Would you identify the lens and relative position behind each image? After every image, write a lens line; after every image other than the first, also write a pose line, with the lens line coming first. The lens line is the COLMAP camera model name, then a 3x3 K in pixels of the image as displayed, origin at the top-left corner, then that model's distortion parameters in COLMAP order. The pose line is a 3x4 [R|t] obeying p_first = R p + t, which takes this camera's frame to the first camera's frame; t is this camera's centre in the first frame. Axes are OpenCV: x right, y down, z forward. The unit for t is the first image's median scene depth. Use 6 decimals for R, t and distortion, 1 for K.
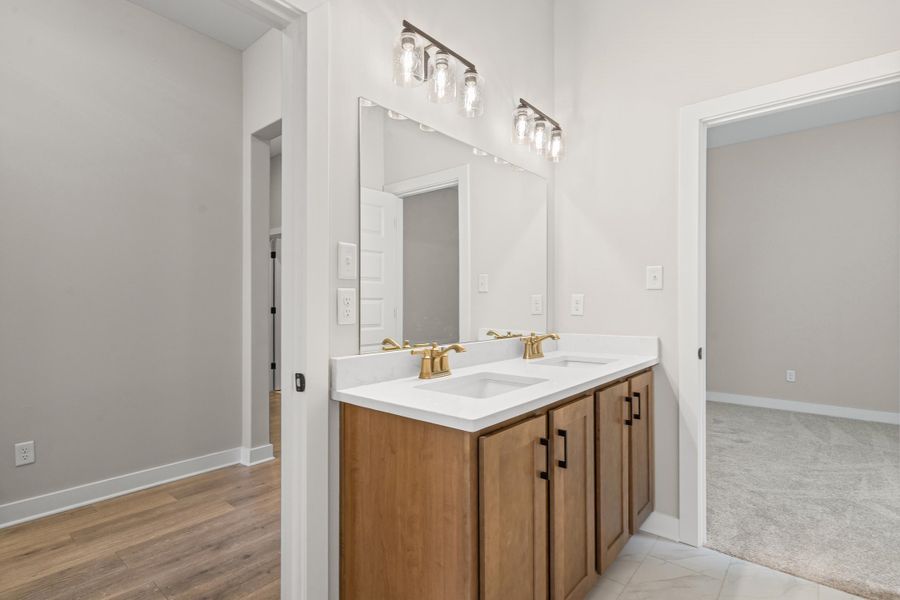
lens RADIAL K [[405.9, 0, 442.7], [0, 405.9, 304.7], [0, 0, 1]] dist [-0.004371, 0.000873]
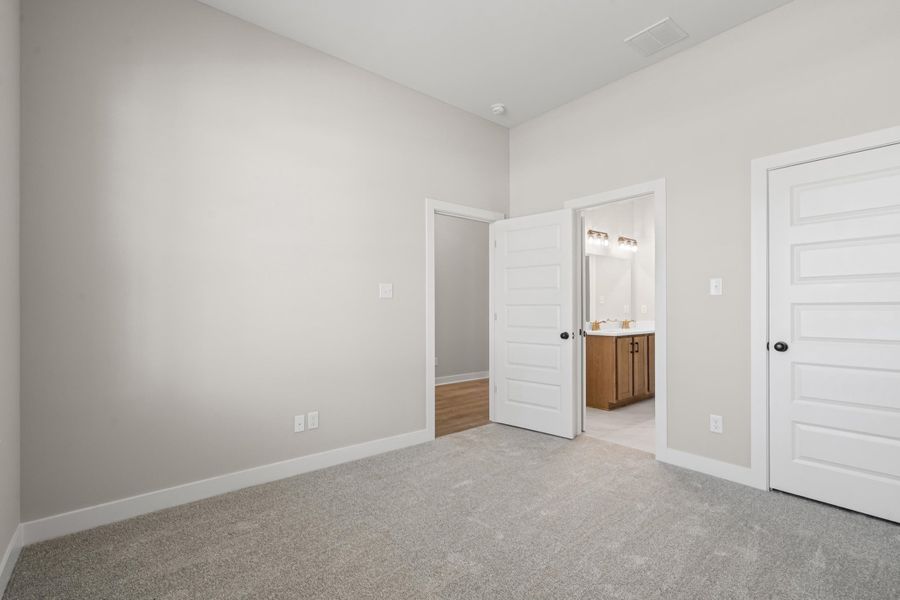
lens RADIAL K [[405.9, 0, 442.7], [0, 405.9, 304.7], [0, 0, 1]] dist [-0.004371, 0.000873]
pose [[0.985474, 0.000973, -0.169822, -0.871029], [-0.003633, 0.999876, -0.015354, 0.025945], [0.169786, 0.015748, 0.985355, -3.129558]]
